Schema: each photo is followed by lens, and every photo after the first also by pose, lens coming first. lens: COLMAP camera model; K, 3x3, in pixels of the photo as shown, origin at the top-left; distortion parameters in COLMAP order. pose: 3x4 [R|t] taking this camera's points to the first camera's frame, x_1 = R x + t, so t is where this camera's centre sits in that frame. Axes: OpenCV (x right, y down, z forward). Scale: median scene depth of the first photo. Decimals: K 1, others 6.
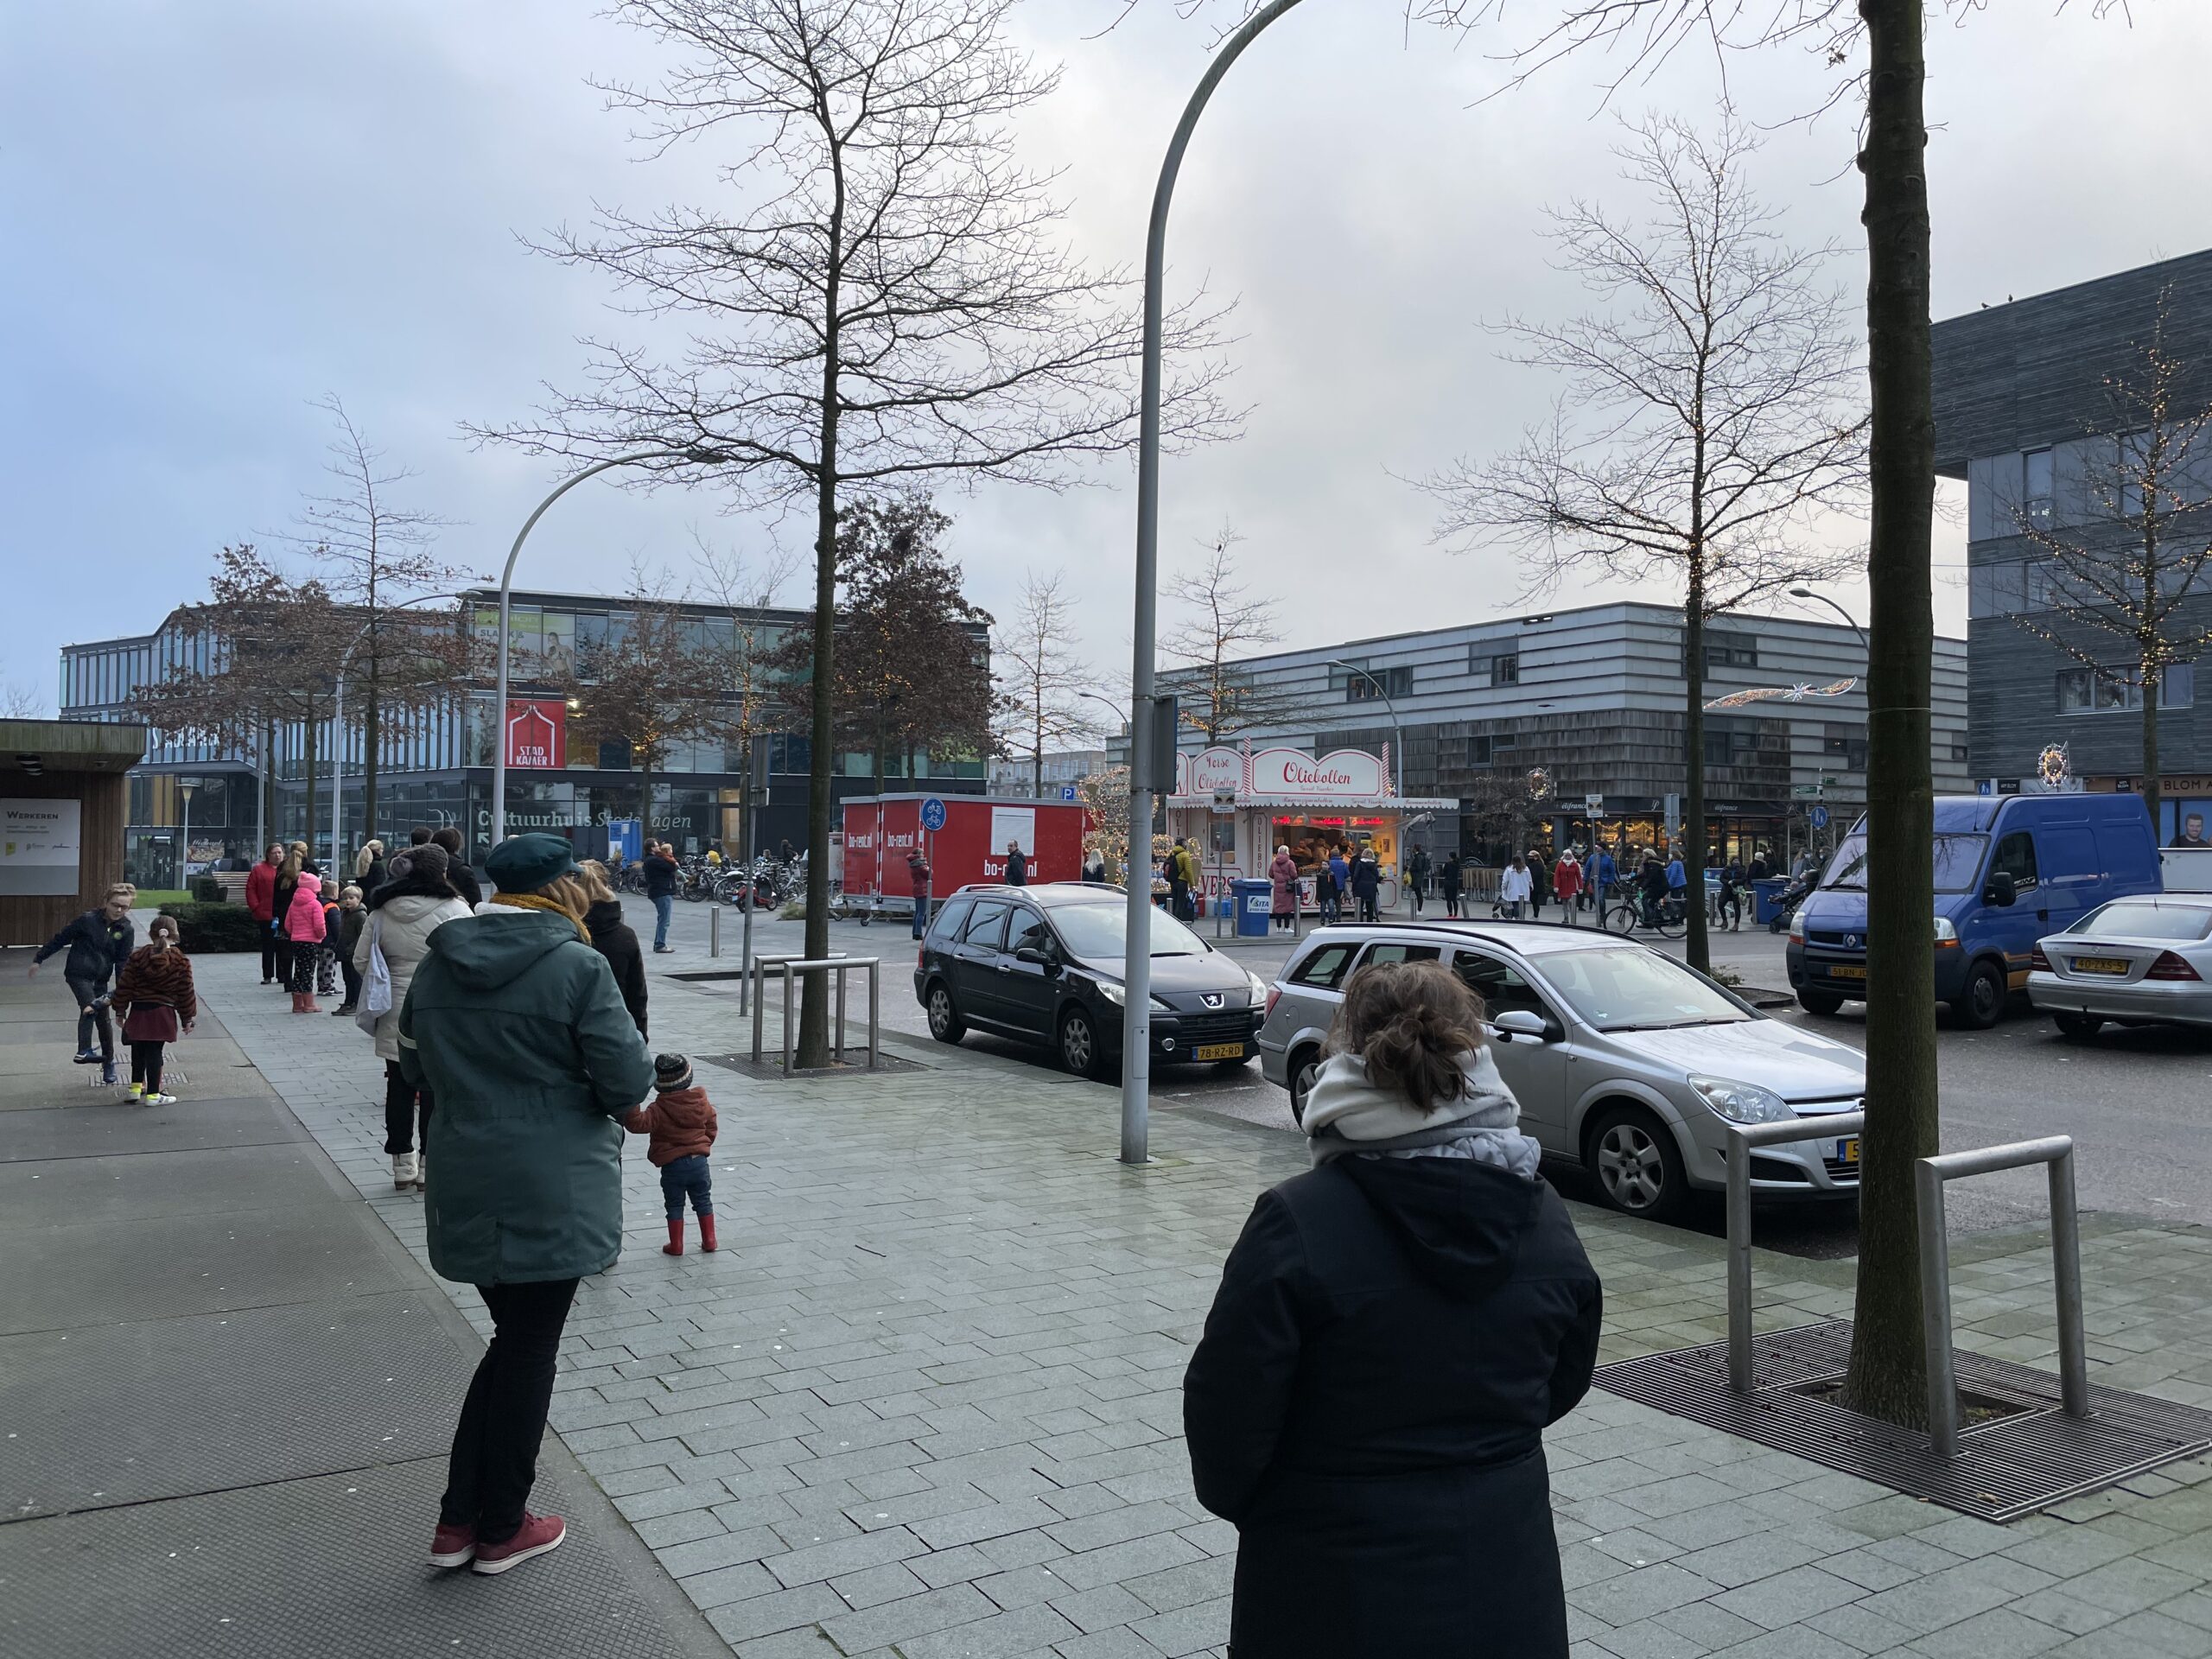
lens RADIAL K [[1690.9, 0, 1111.6], [0, 1690.9, 822.7], [0, 0, 1]] dist [0.042612, -0.059307]
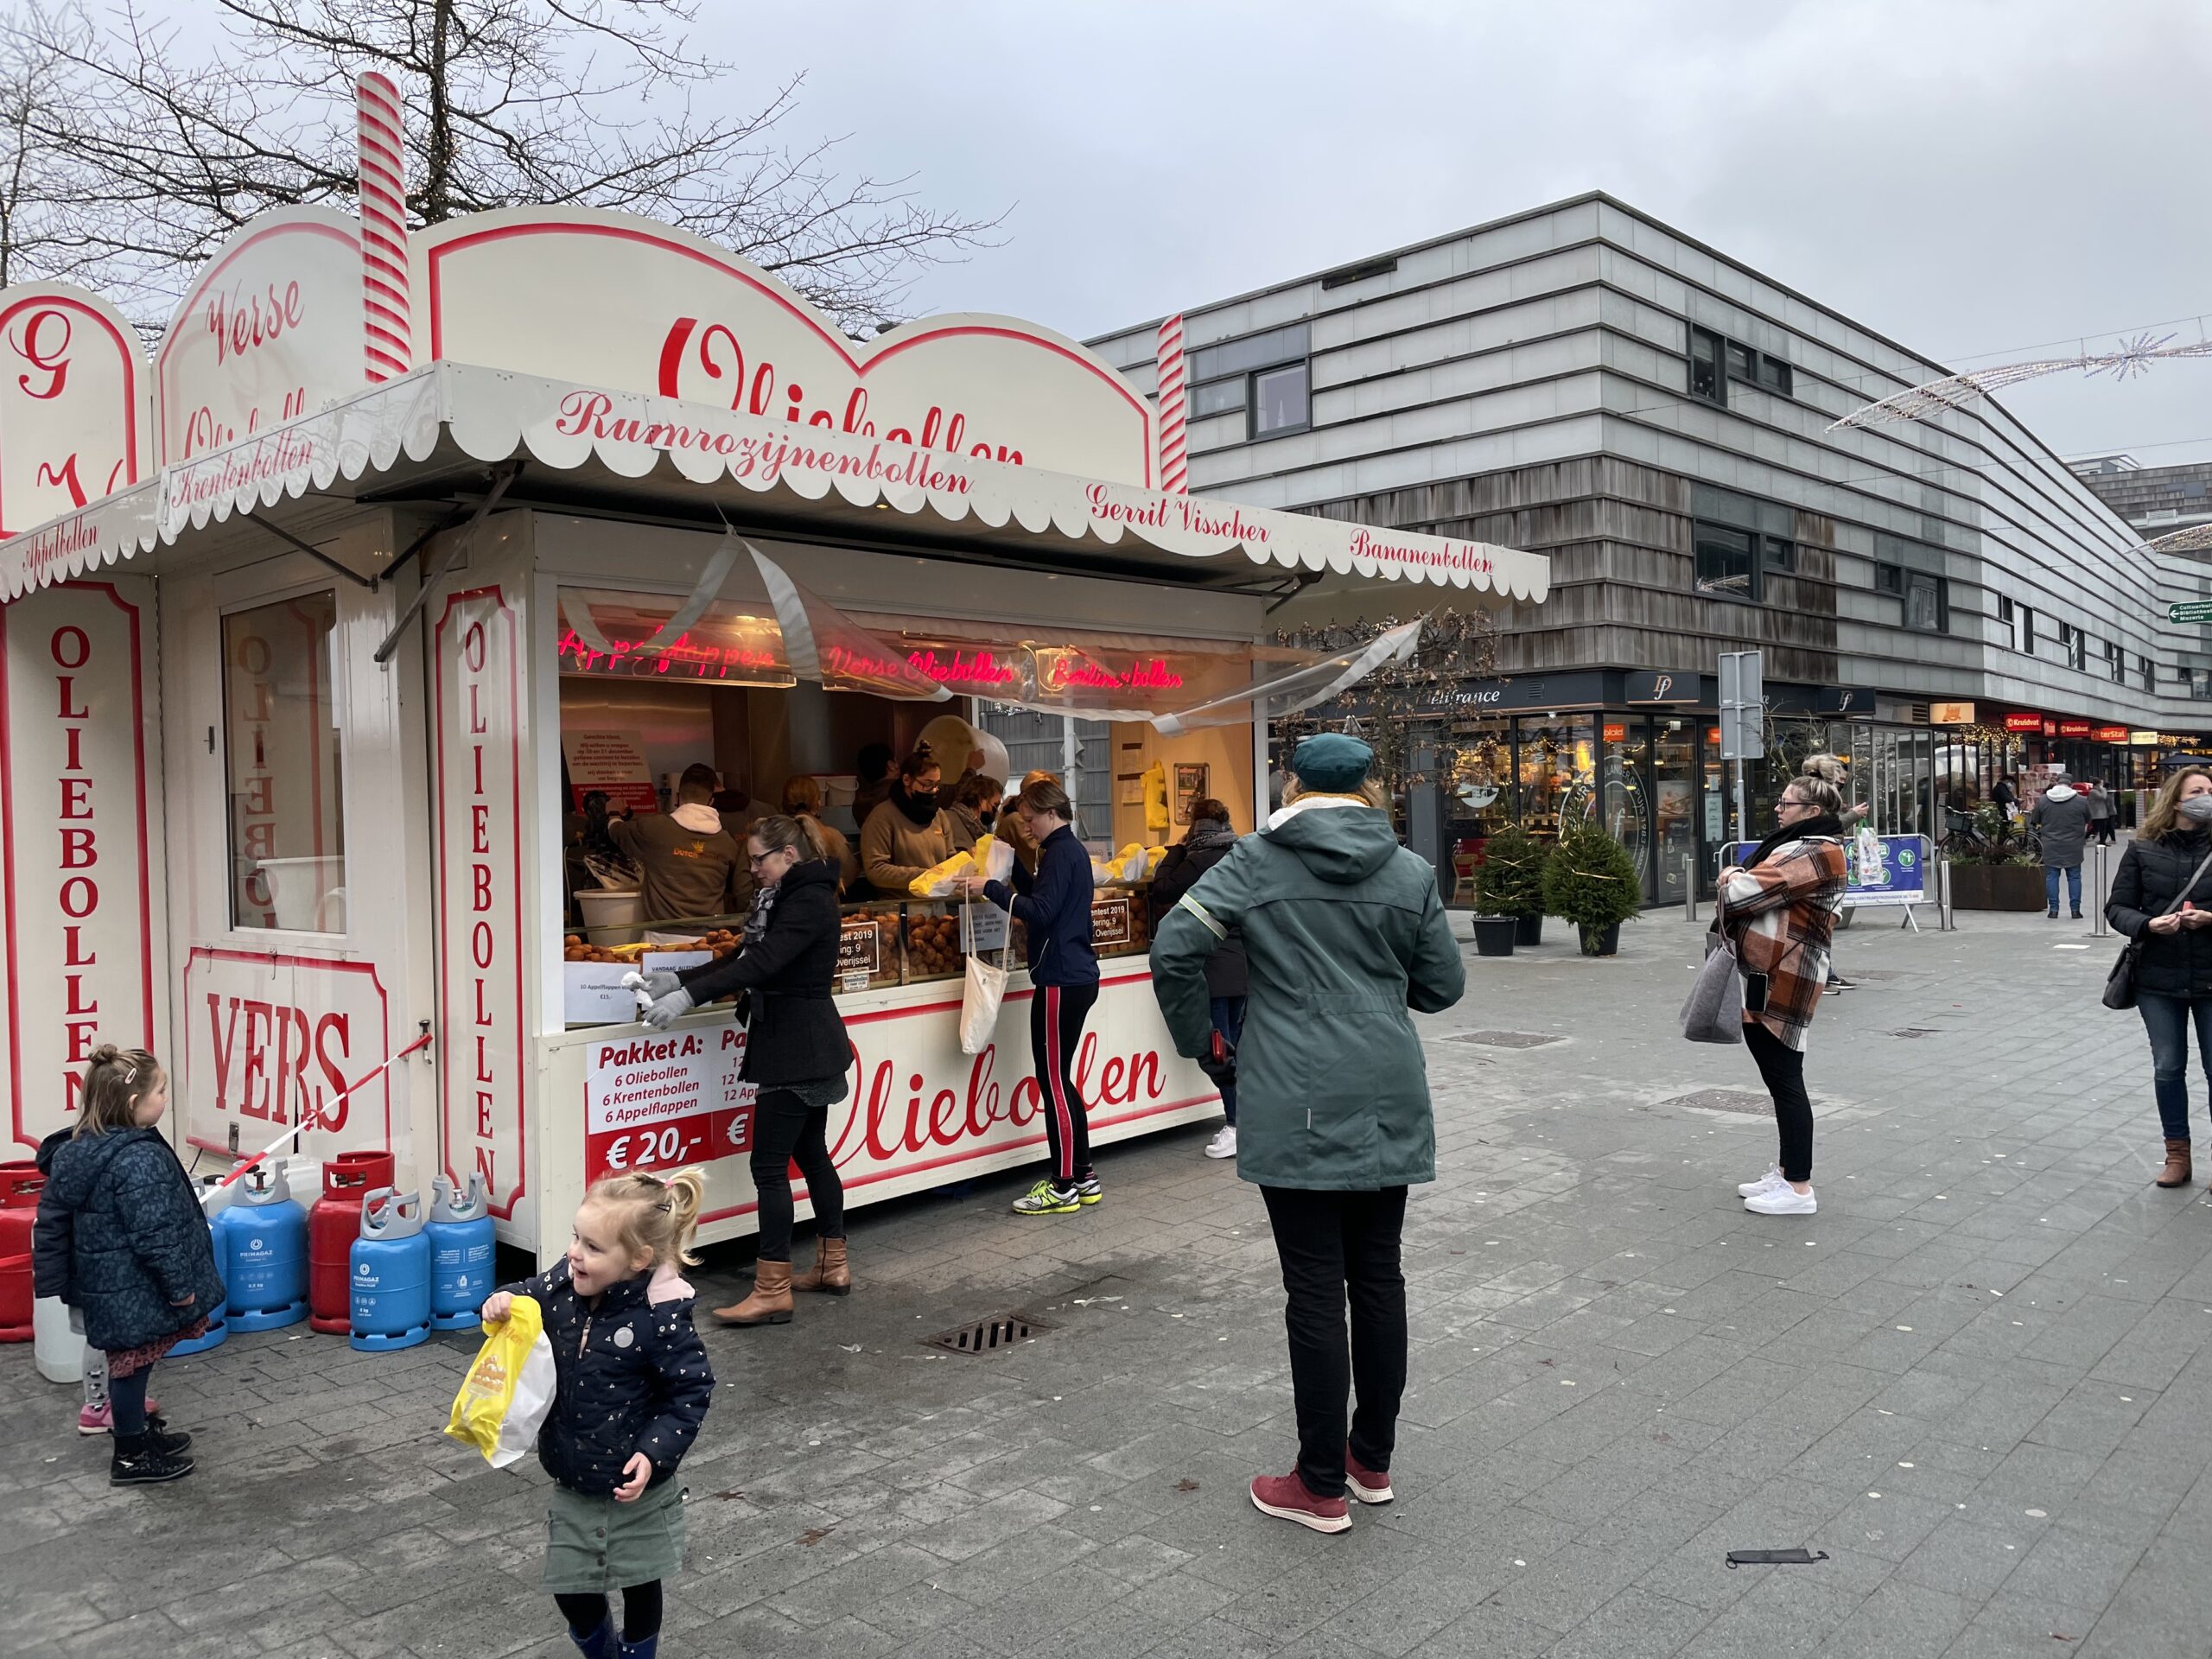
lens RADIAL K [[1690.9, 0, 1119.3], [0, 1690.9, 829.2], [0, 0, 1]] dist [0.042612, -0.059307]
pose [[0.964182, -0.033666, 0.263097, 0.076924], [0.027167, 0.999230, 0.028303, 0.009553], [-0.263847, -0.020142, 0.964354, 0.628226]]
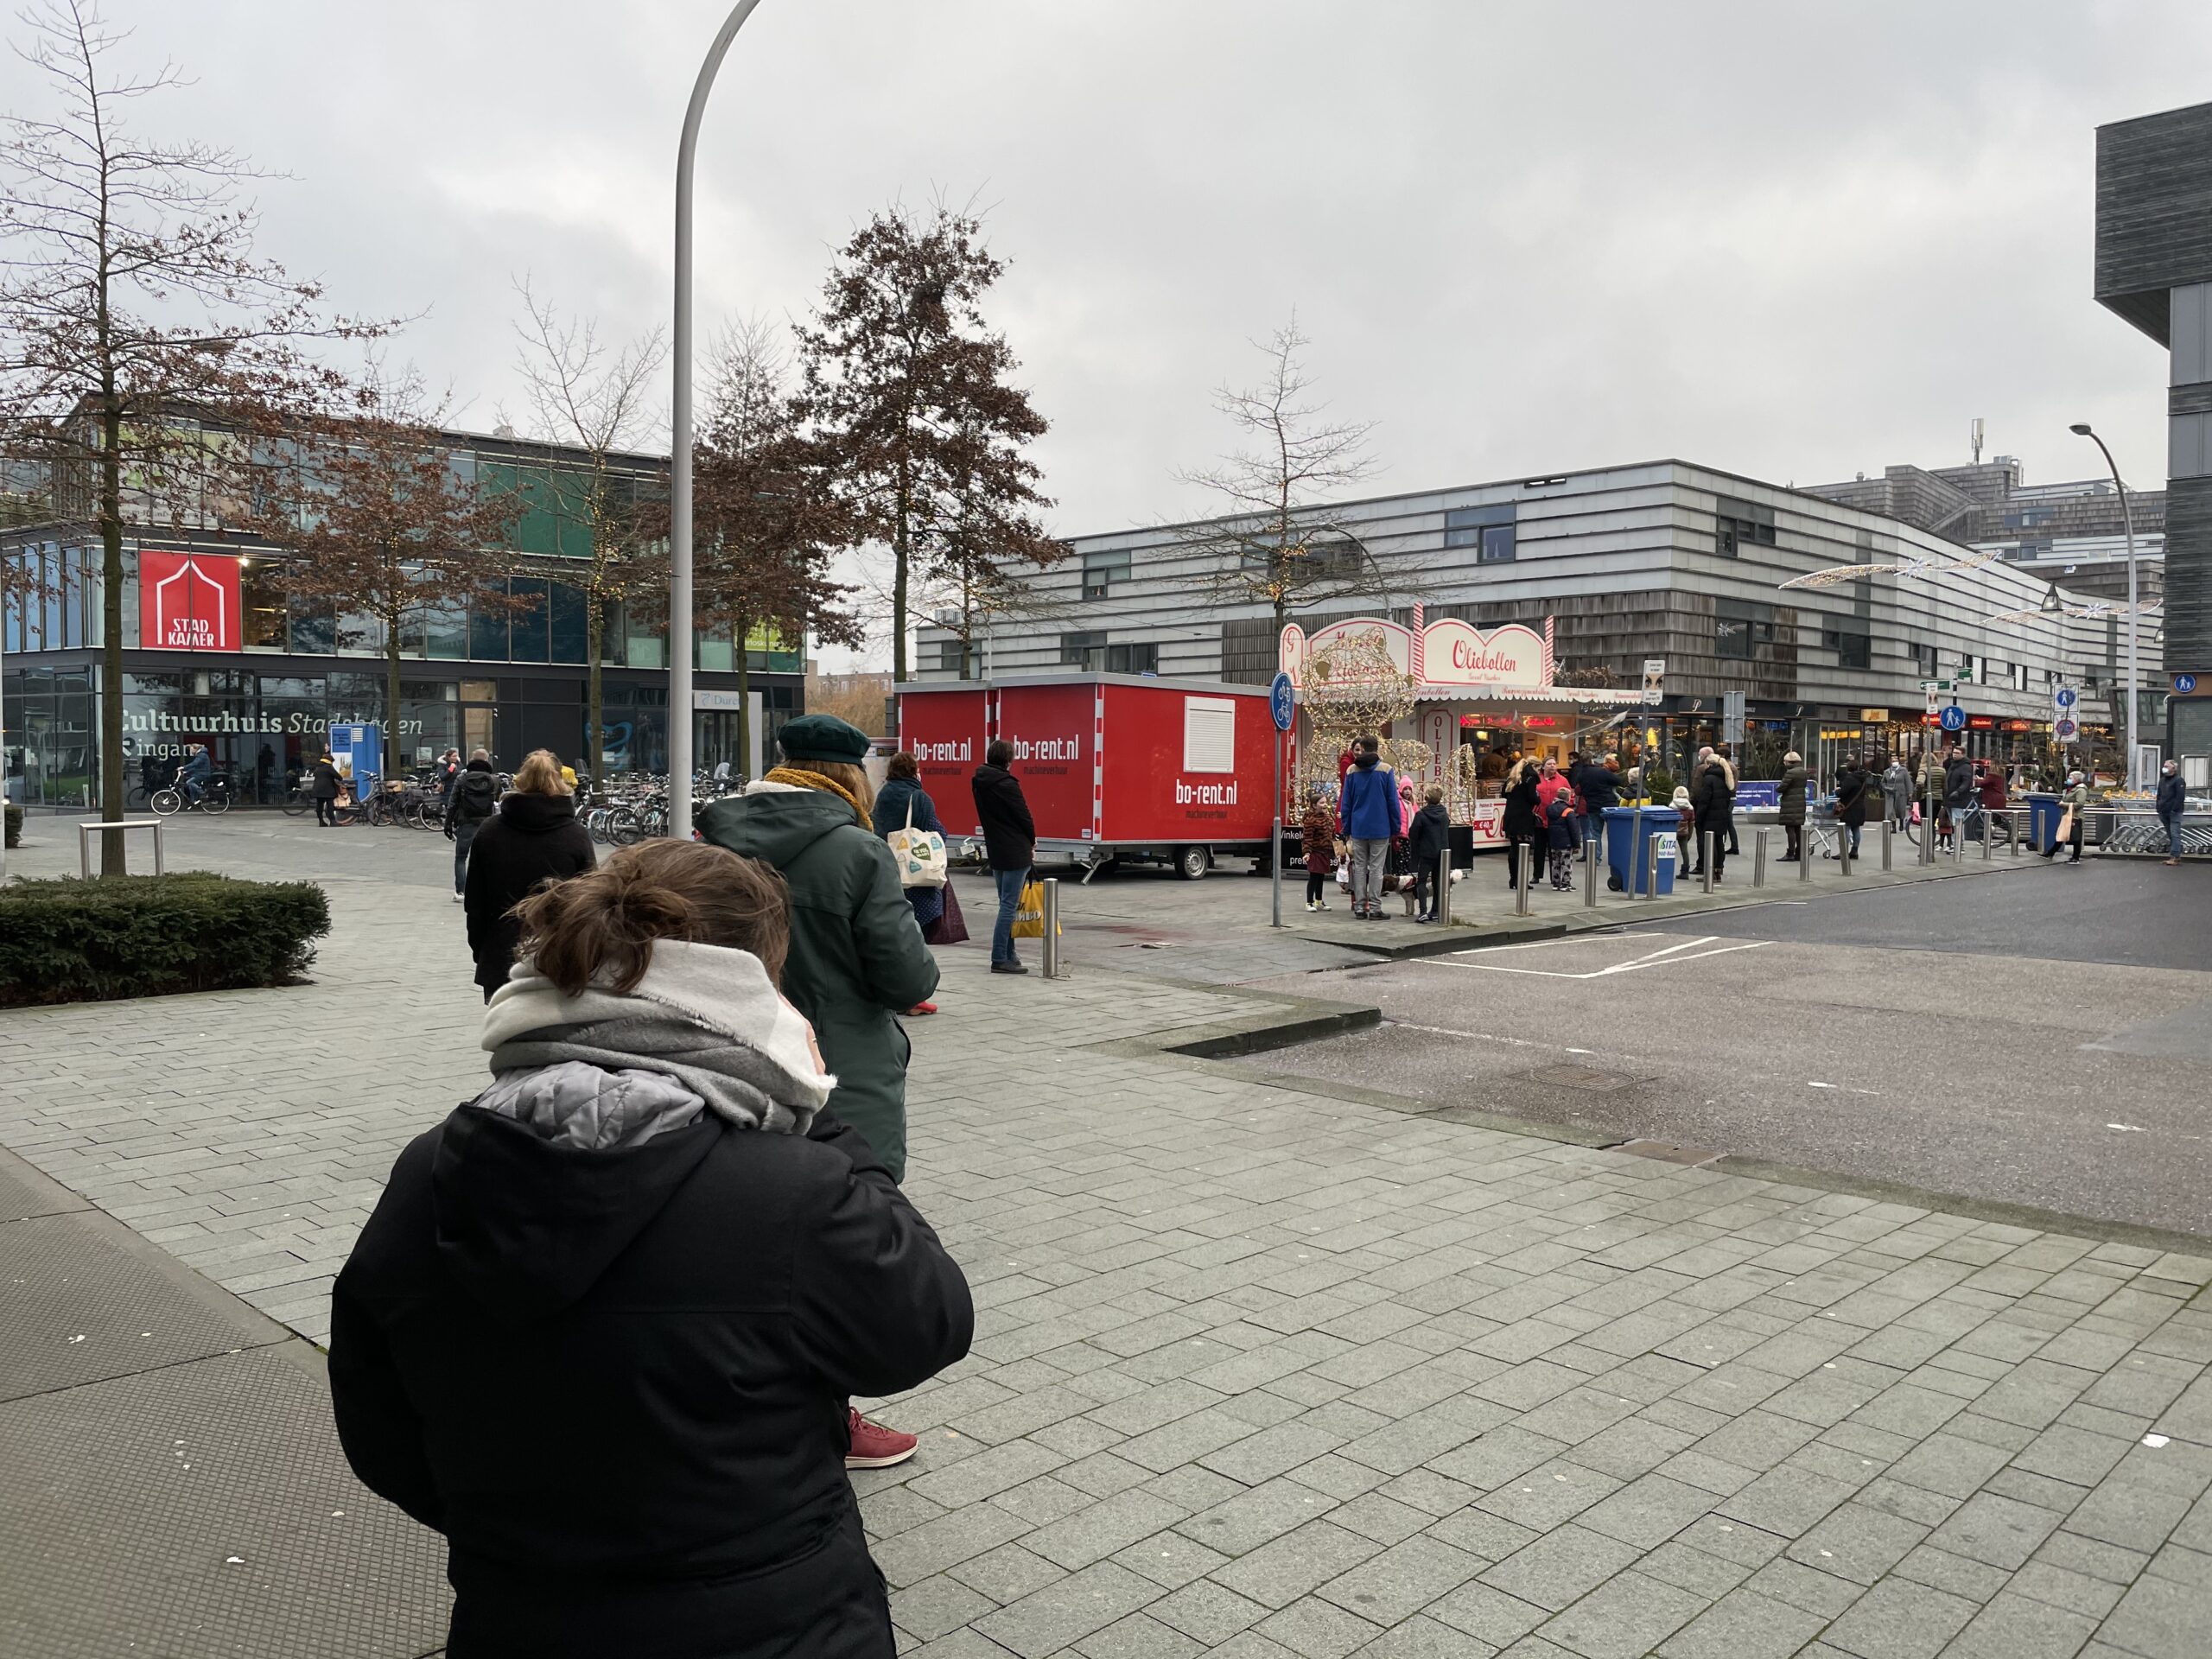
lens RADIAL K [[1690.9, 0, 1113.6], [0, 1690.9, 837.3], [0, 0, 1]] dist [0.042612, -0.059307]
pose [[0.970973, -0.015251, 0.238702, -0.164253], [0.000566, 0.998109, 0.061466, 0.003138], [-0.239188, -0.059547, 0.969146, 0.248095]]
